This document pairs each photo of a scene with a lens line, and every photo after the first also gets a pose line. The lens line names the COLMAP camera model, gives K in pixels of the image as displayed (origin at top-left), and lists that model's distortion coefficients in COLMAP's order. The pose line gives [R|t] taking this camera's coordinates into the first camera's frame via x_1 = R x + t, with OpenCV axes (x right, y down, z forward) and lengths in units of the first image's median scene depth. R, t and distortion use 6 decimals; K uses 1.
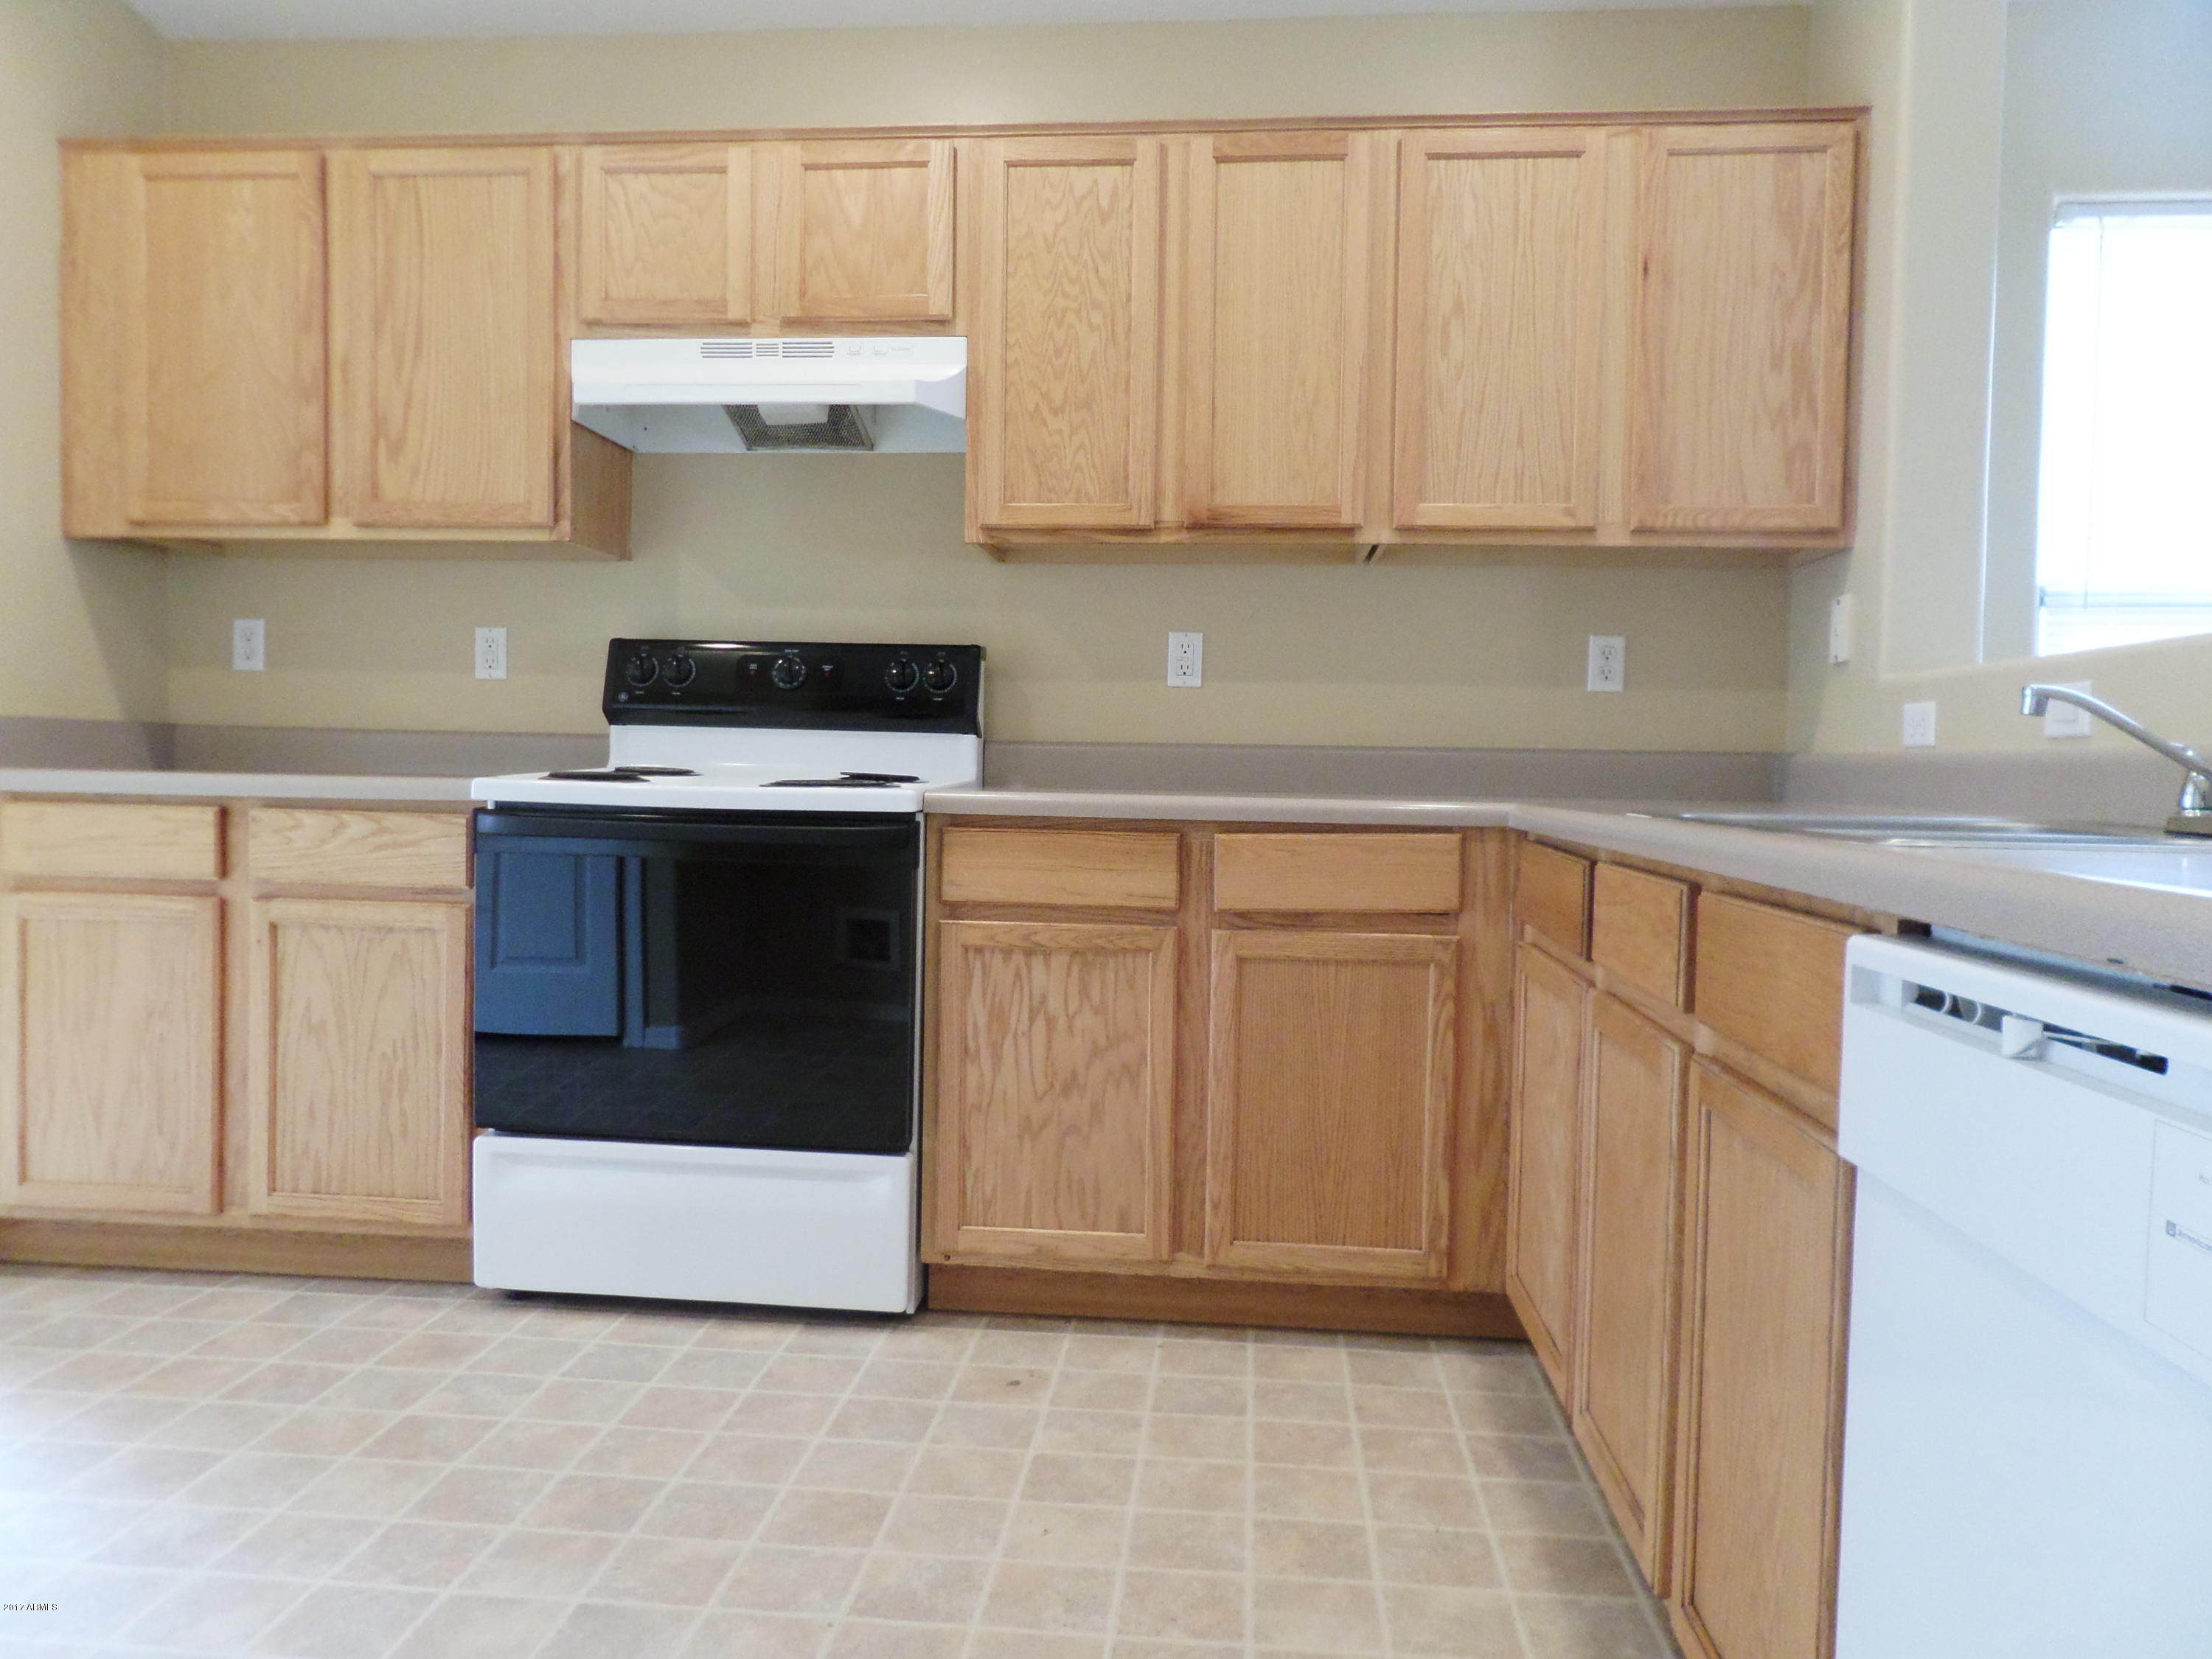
lens RADIAL K [[1603.1, 0, 1096.5], [0, 1603.1, 839.9], [0, 0, 1]] dist [0.019438, -0.003274]
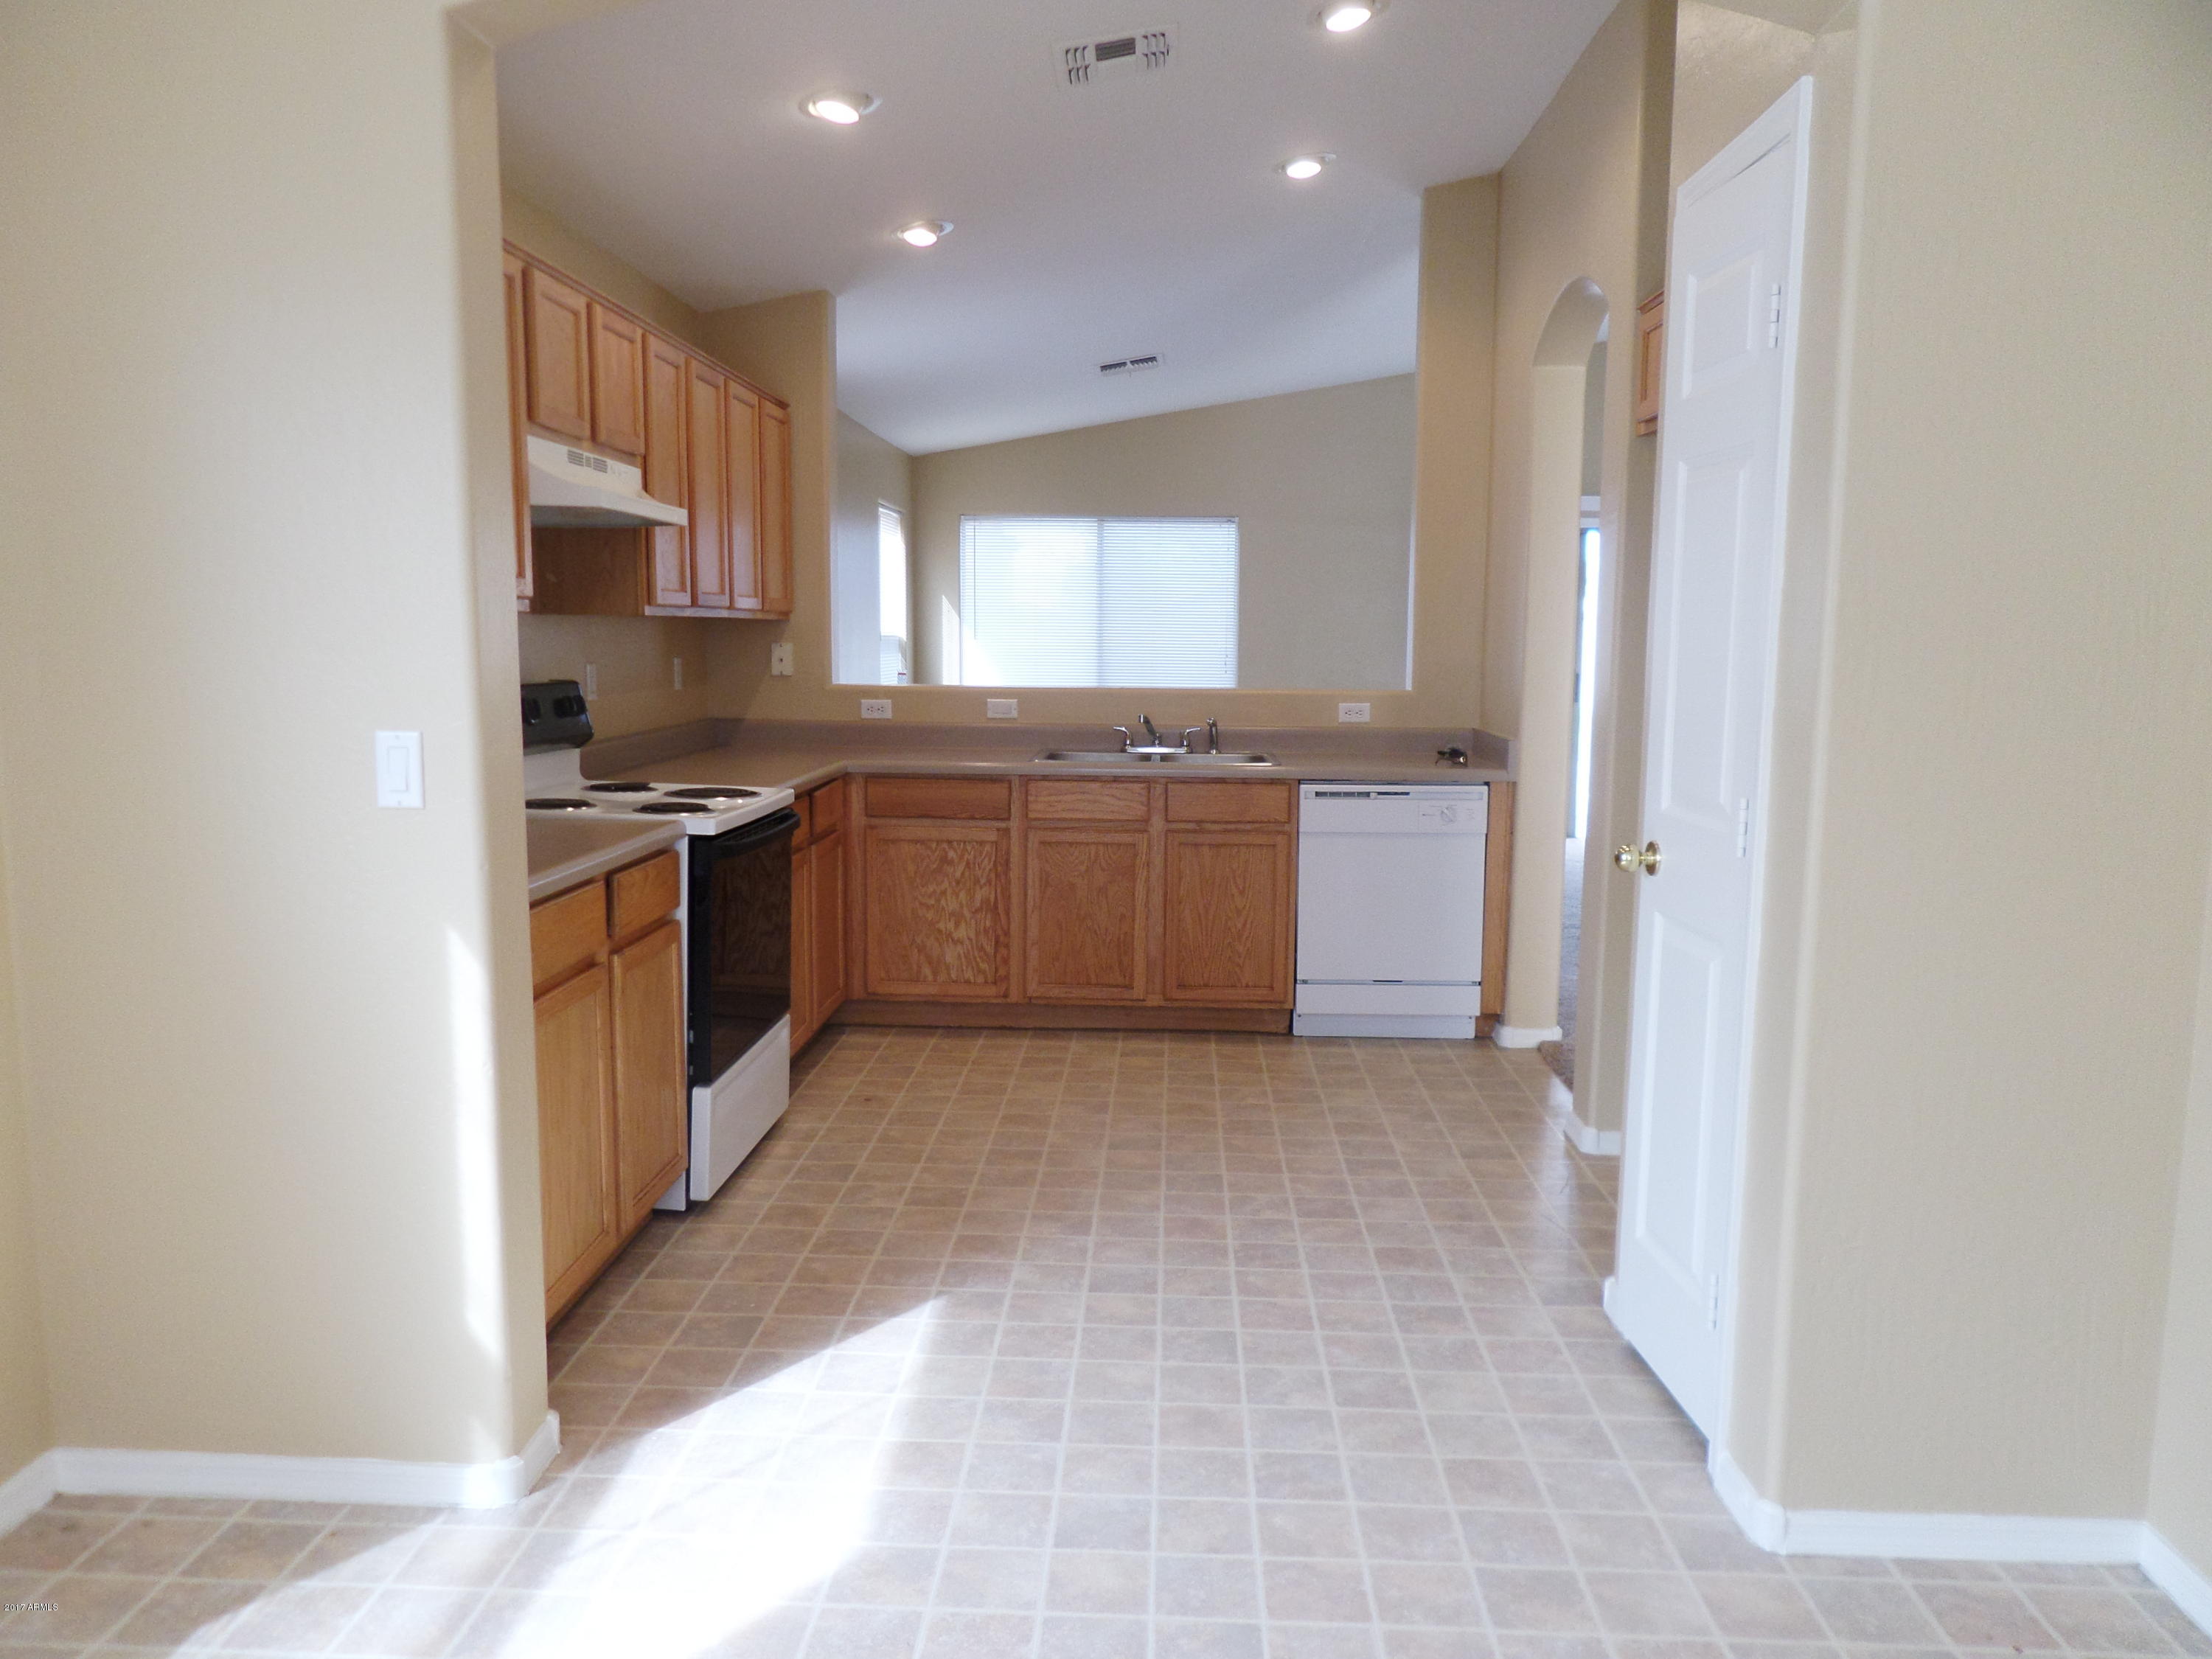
lens RADIAL K [[1603.1, 0, 1096.5], [0, 1603.1, 839.9], [0, 0, 1]] dist [0.019438, -0.003274]
pose [[-0.054298, -0.145217, 0.987909, -1.589649], [0.038314, 0.988337, 0.147386, -0.188578], [-0.997789, 0.045853, -0.048101, 0.701526]]
